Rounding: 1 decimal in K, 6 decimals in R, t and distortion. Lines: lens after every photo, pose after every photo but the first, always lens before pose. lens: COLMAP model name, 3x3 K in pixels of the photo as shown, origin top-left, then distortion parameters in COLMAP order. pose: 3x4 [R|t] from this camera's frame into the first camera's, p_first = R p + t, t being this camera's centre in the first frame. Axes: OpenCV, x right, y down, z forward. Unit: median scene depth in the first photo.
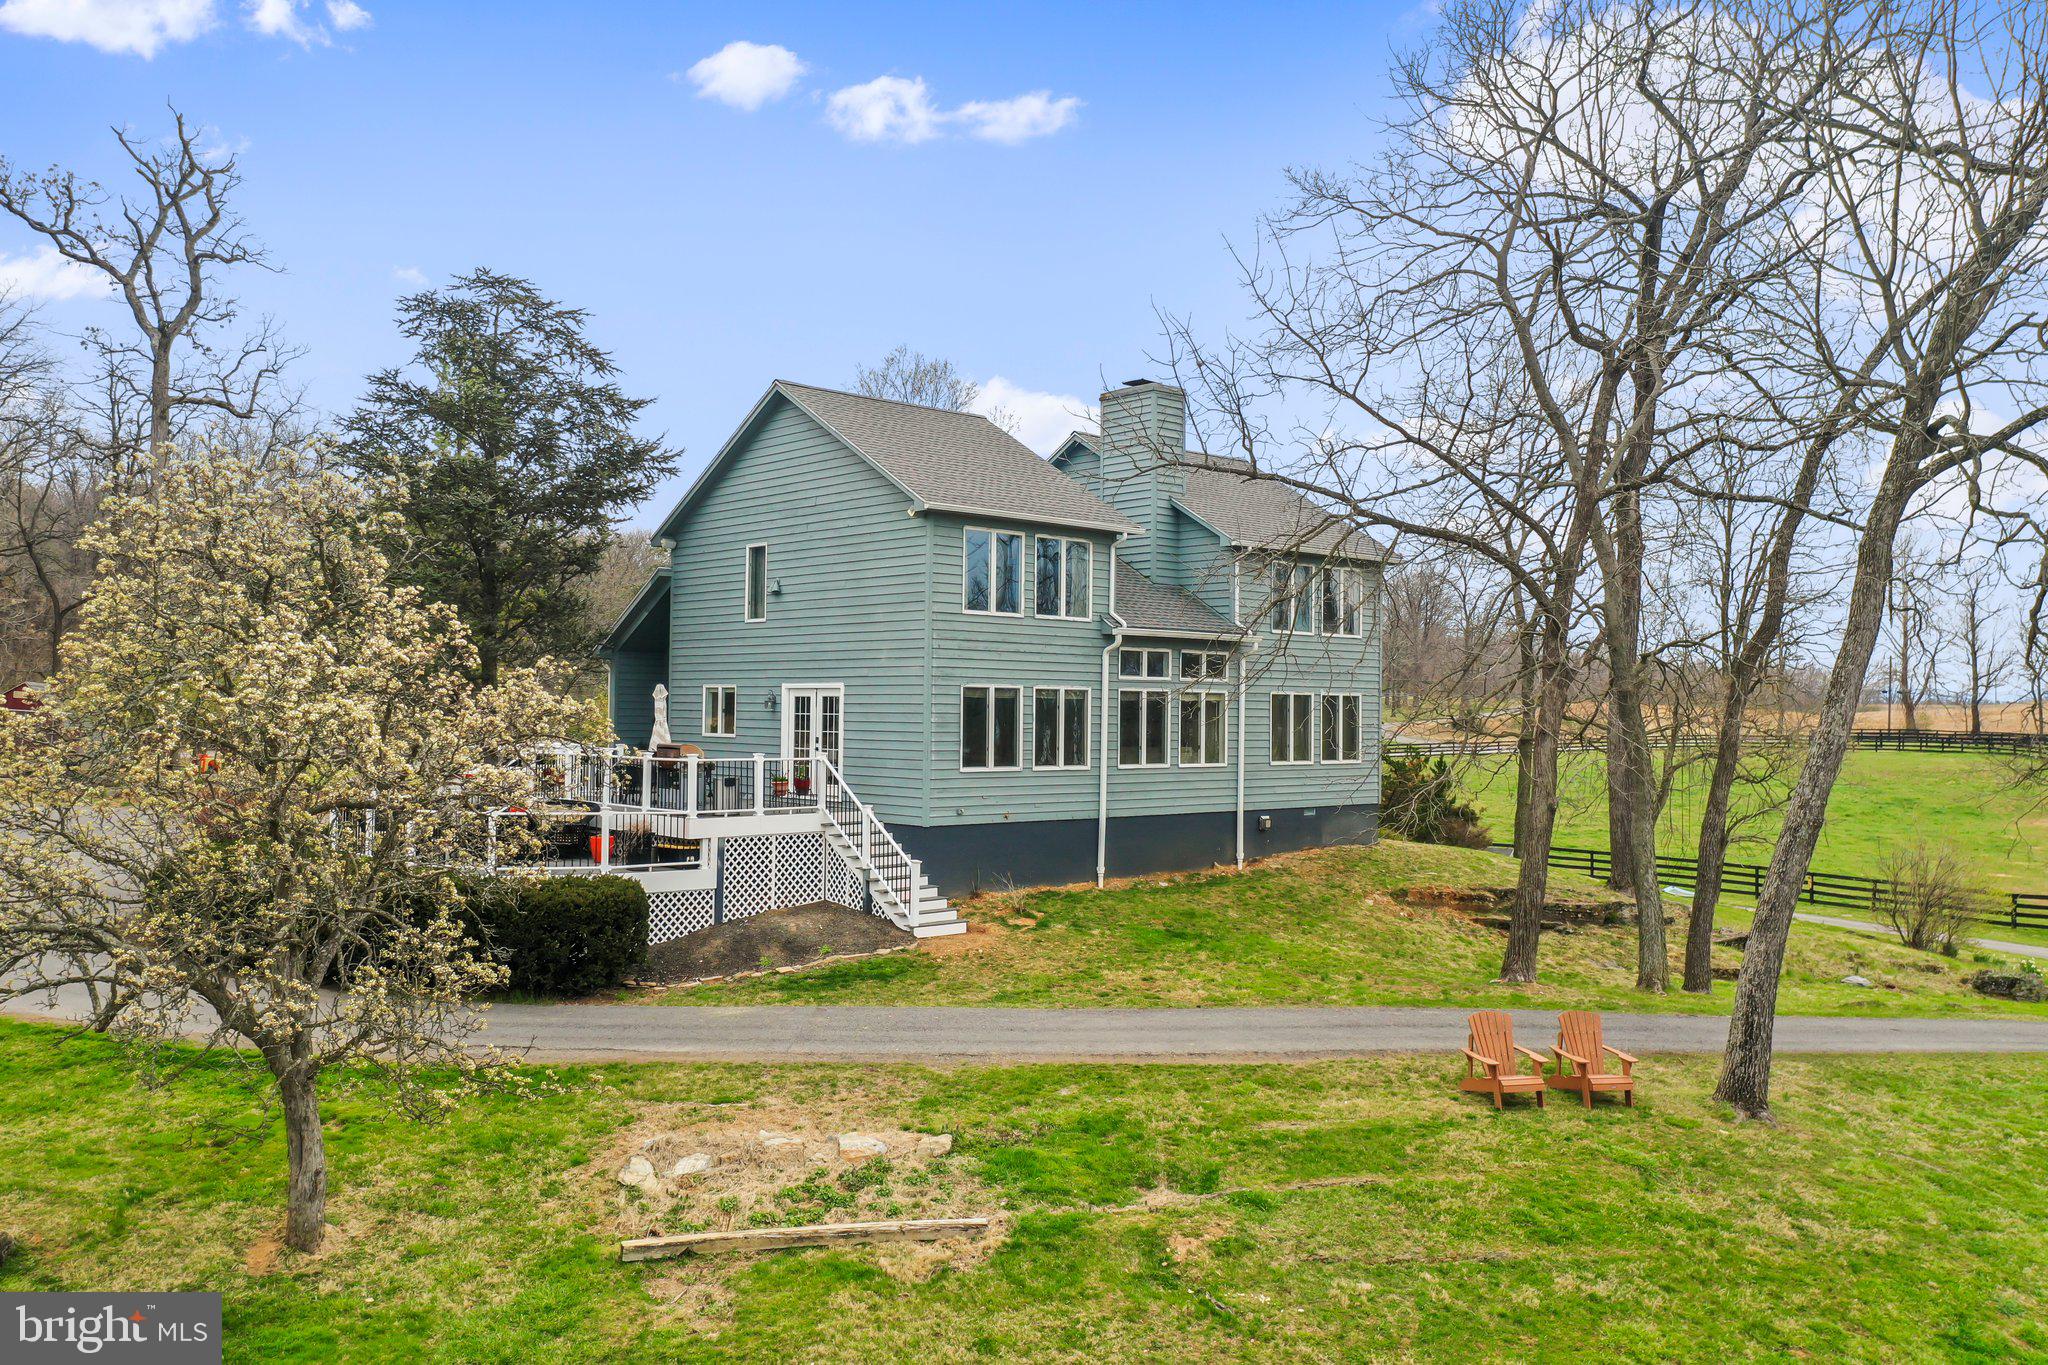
lens RADIAL K [[1613.9, 0, 1011.5], [0, 1613.9, 673.3], [0, 0, 1]] dist [-0.009563, -0.001826]
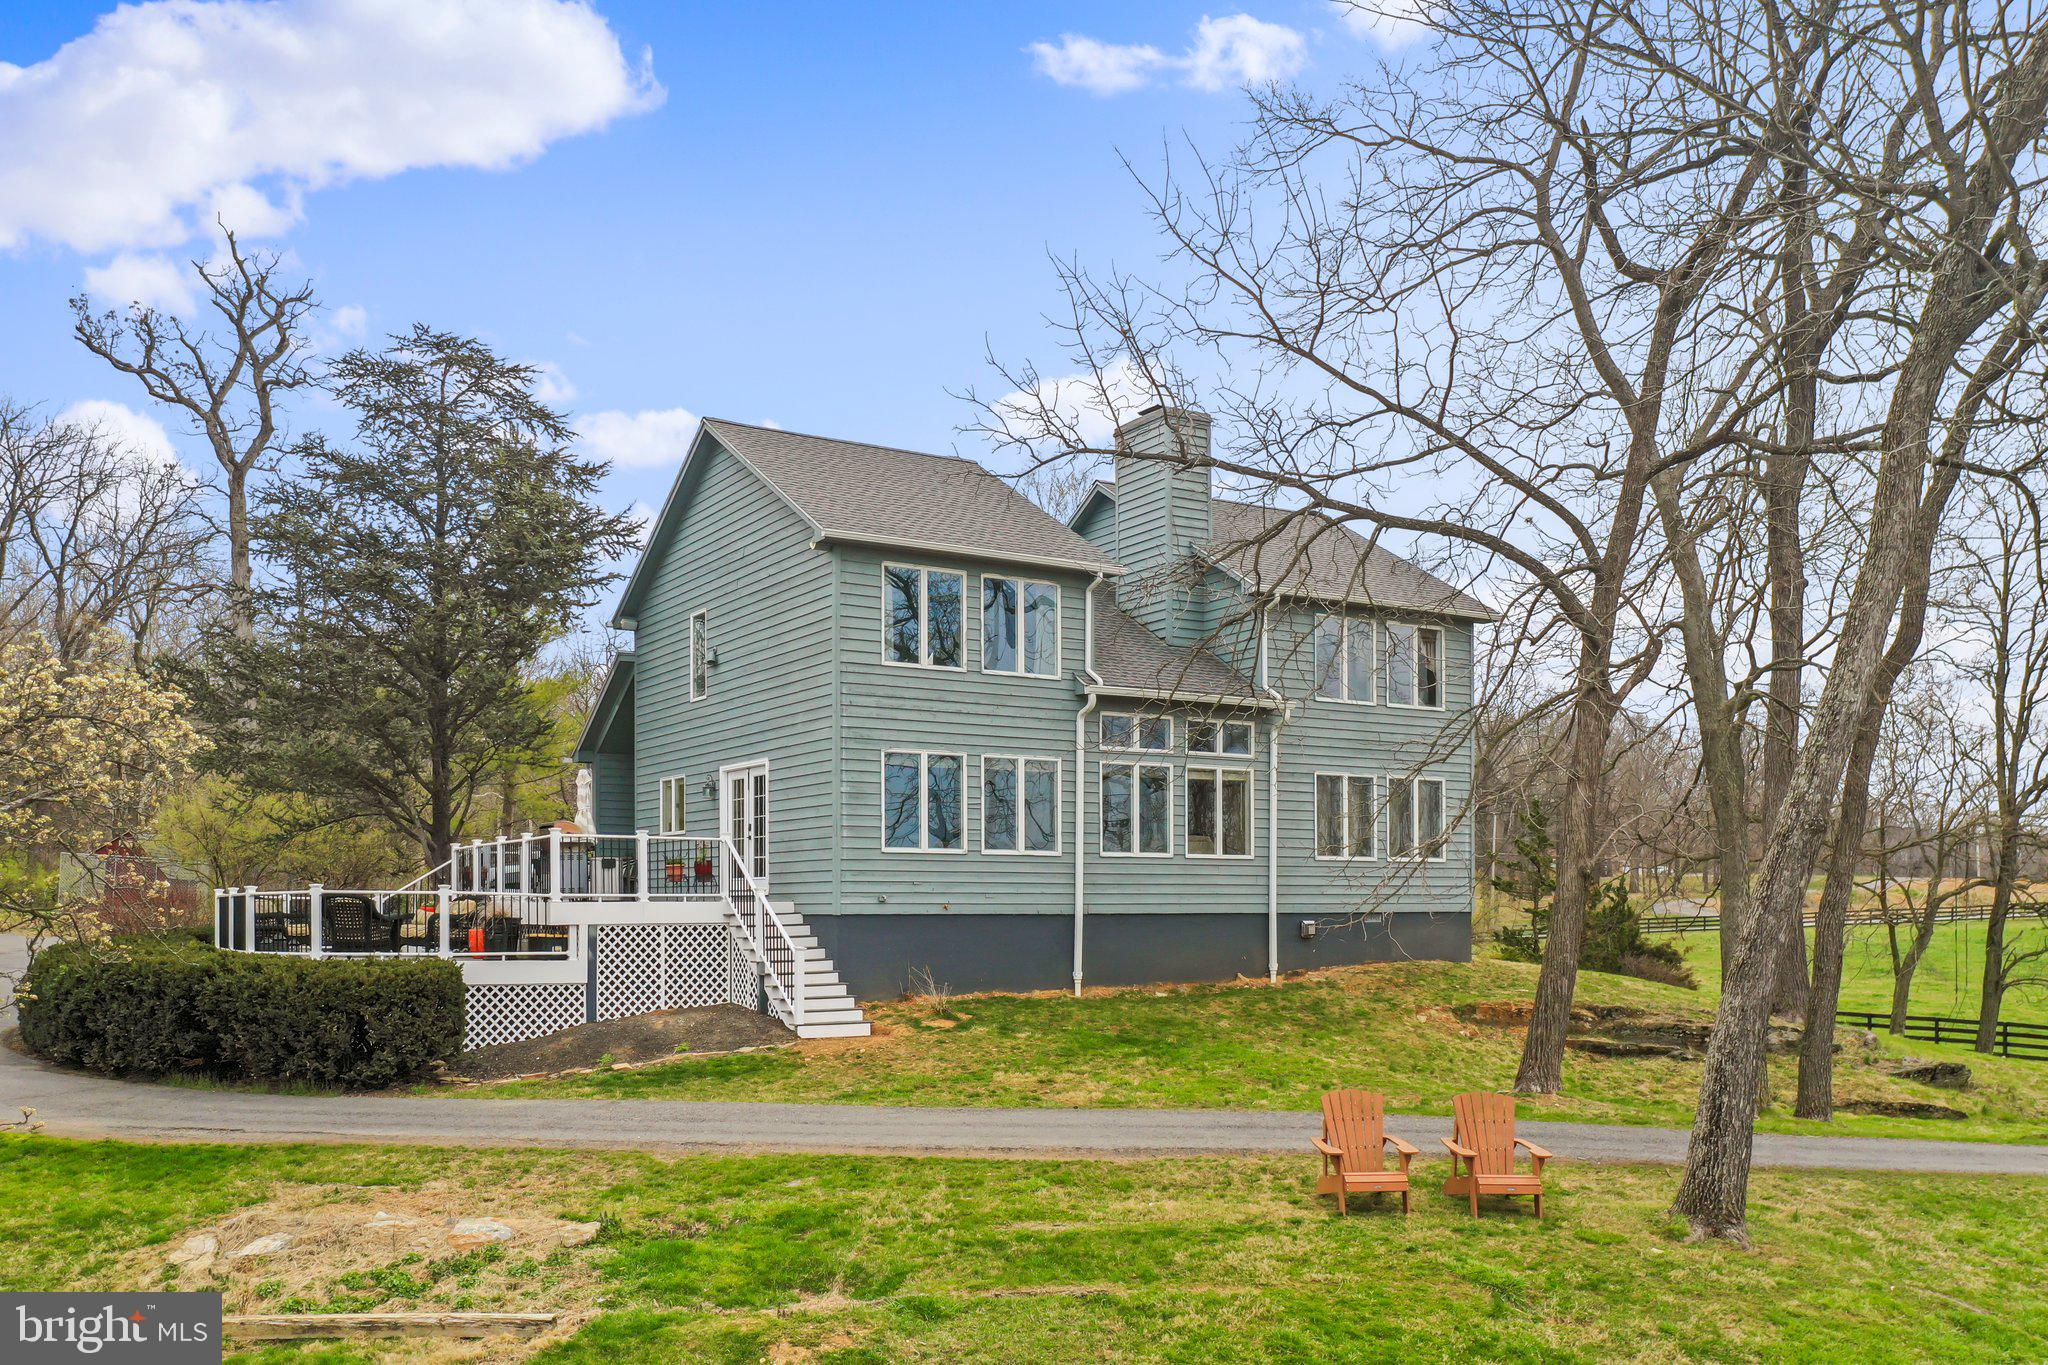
lens RADIAL K [[1670.2, 0, 1023.9], [0, 1670.2, 910.9], [0, 0, 1]] dist [-0.007081, -0.002714]
pose [[0.983316, -0.012700, -0.181461, 0.212346], [0.016458, 0.999680, 0.019221, 0.080969], [0.181159, -0.021887, 0.983210, 0.157806]]
